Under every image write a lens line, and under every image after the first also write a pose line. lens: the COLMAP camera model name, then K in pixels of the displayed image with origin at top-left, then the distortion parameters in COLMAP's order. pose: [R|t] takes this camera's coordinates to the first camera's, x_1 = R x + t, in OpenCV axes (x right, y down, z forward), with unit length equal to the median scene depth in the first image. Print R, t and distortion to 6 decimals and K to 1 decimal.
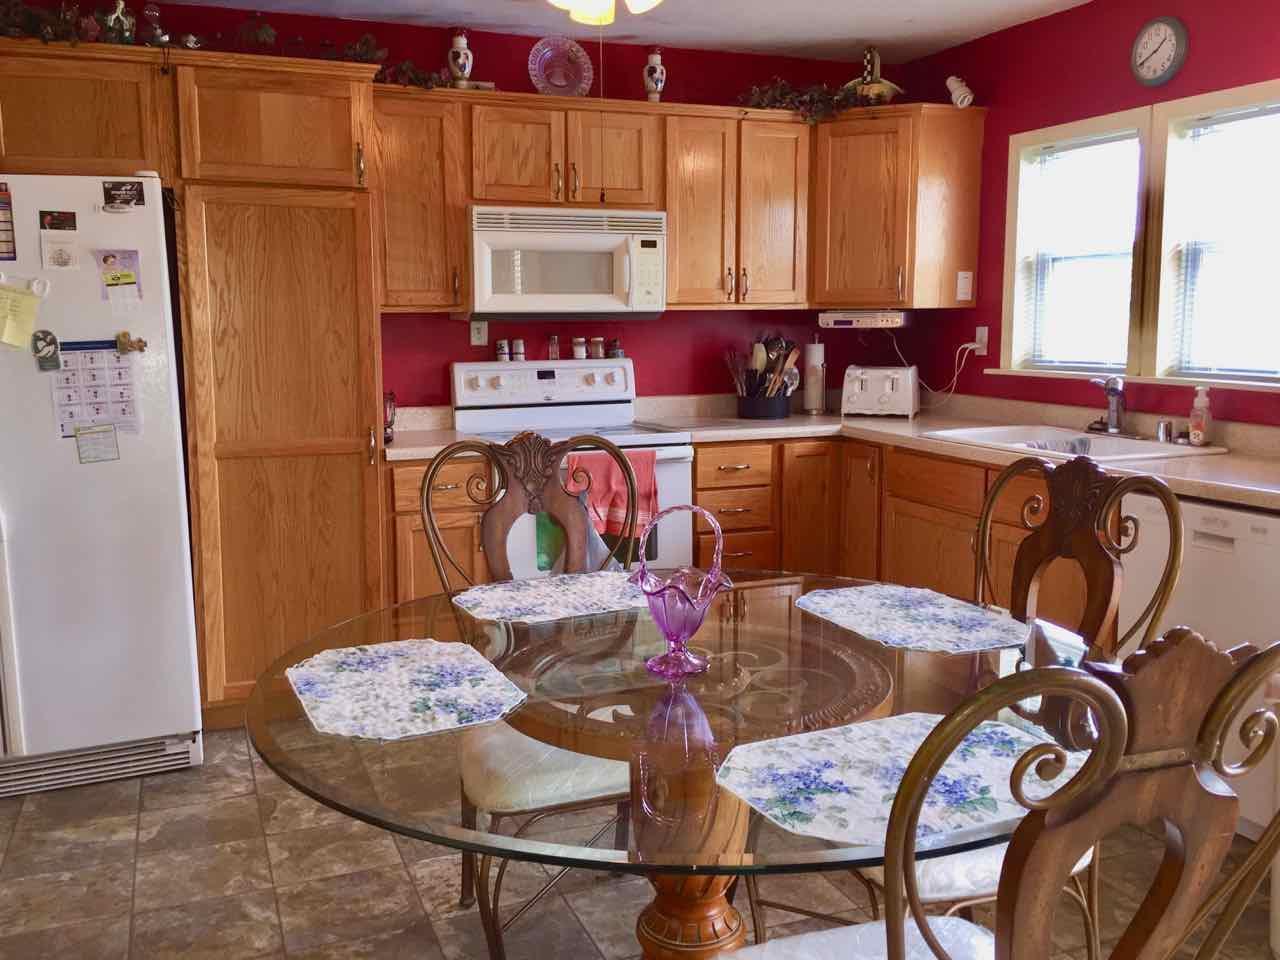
lens RADIAL K [[1126.1, 0, 631.9], [0, 1126.1, 475.9], [0, 0, 1]] dist [0.053291, -0.001894]
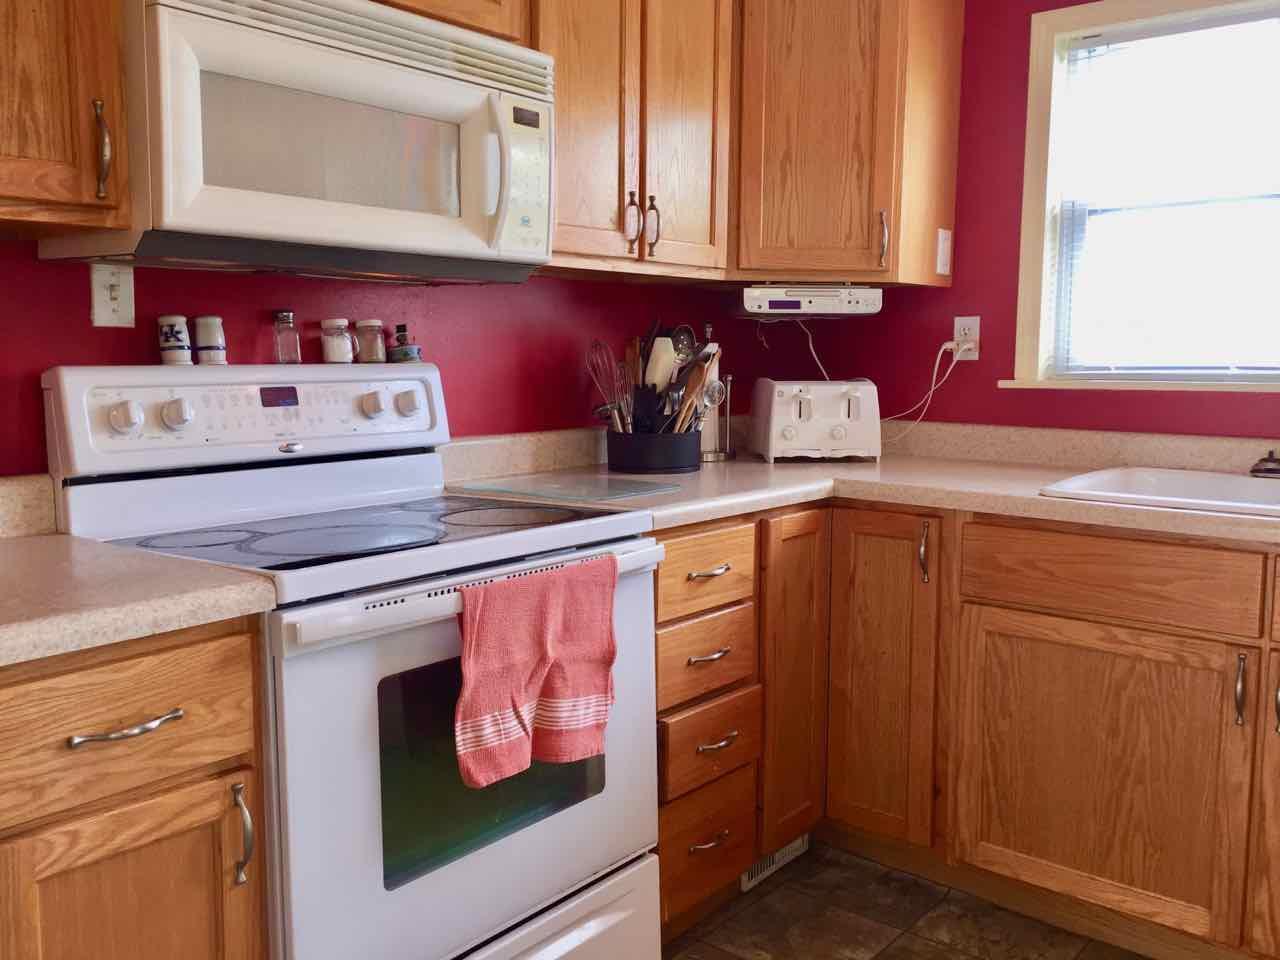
lens RADIAL K [[1101.4, 0, 643.6], [0, 1101.4, 467.9], [0, 0, 1]] dist [0.066092, -0.103724]
pose [[0.878090, -0.041097, 0.476727, -0.160673], [0.059737, 0.997926, -0.024003, -0.041798], [-0.474752, 0.049555, 0.878724, 0.543784]]
